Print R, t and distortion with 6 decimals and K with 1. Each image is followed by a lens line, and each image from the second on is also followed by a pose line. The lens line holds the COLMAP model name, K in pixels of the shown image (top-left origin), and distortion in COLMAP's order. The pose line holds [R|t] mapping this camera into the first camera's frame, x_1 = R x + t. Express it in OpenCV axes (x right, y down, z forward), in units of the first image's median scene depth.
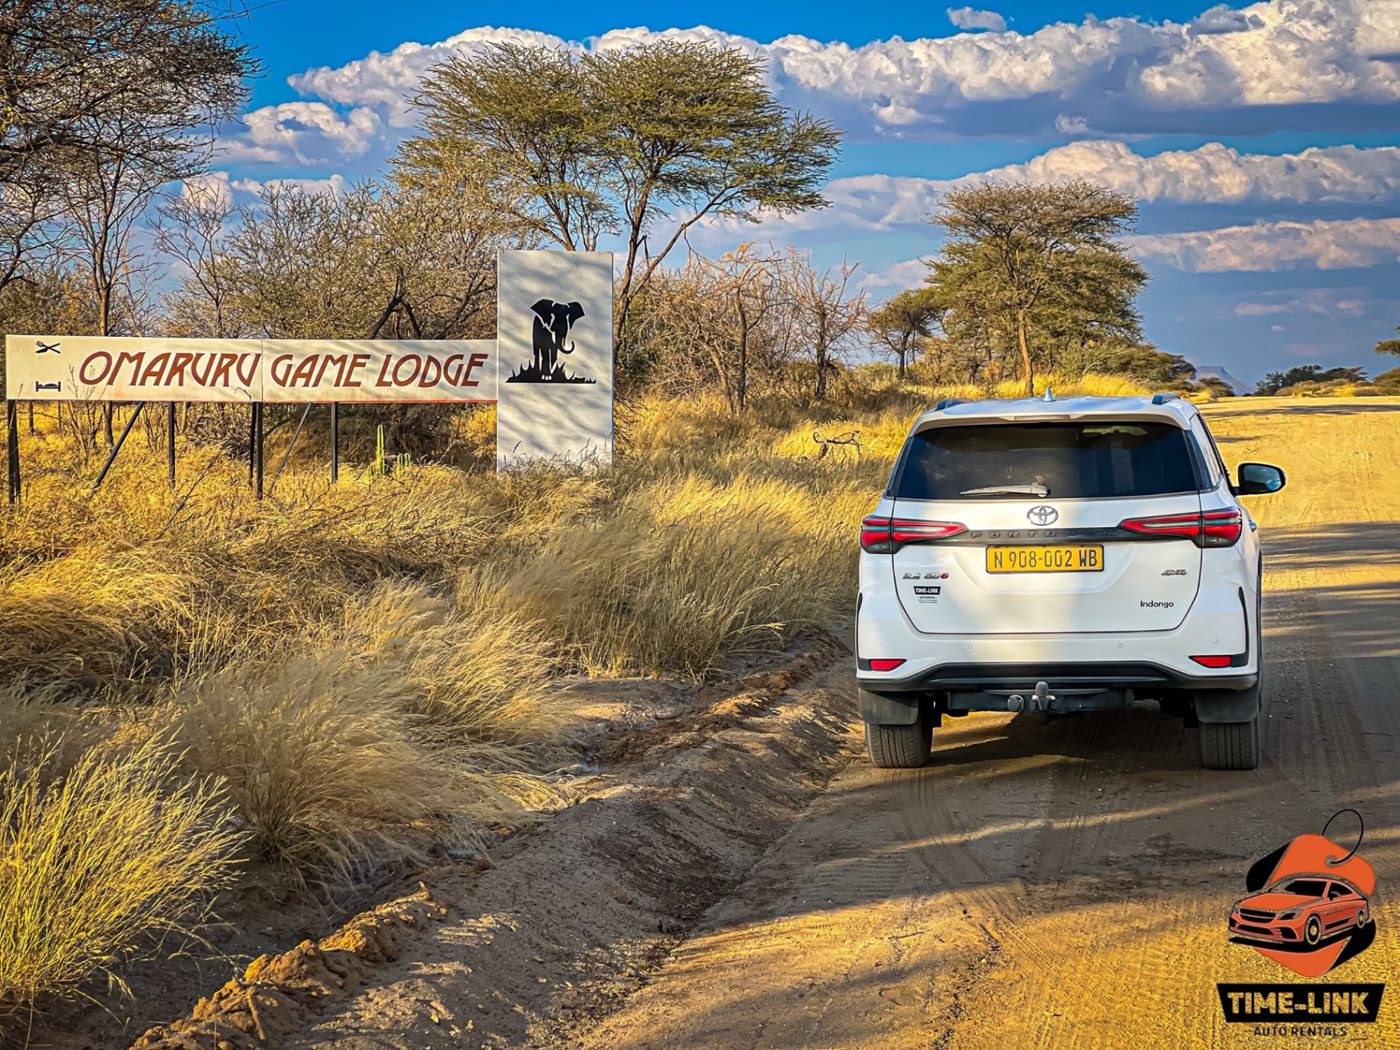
lens RADIAL K [[2944.2, 0, 628.0], [0, 2944.2, 524.9], [0, 0, 1]] dist [-0.323120, 8.383595]
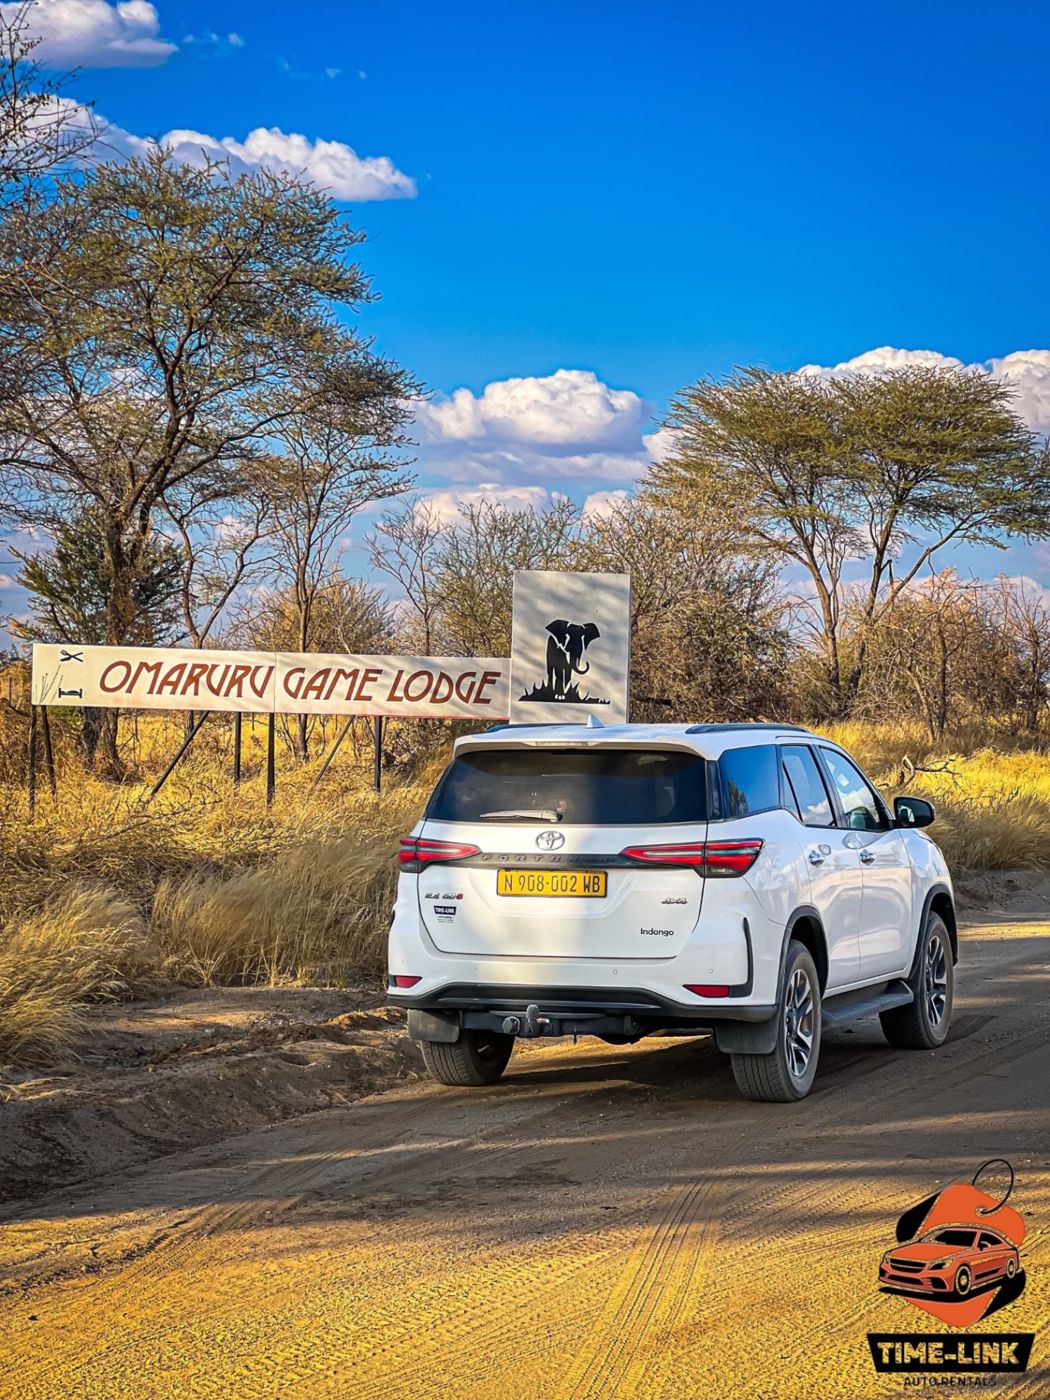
lens RADIAL K [[2944.2, 0, 525.0], [0, 2944.2, 700.0], [0, 0, 1]] dist [-0.323120, 8.383595]
pose [[0.986027, 0.026034, -0.164537, 0.130712], [-0.034059, 0.998354, -0.046141, -0.001942], [0.163065, 0.051100, 0.985291, -0.000695]]
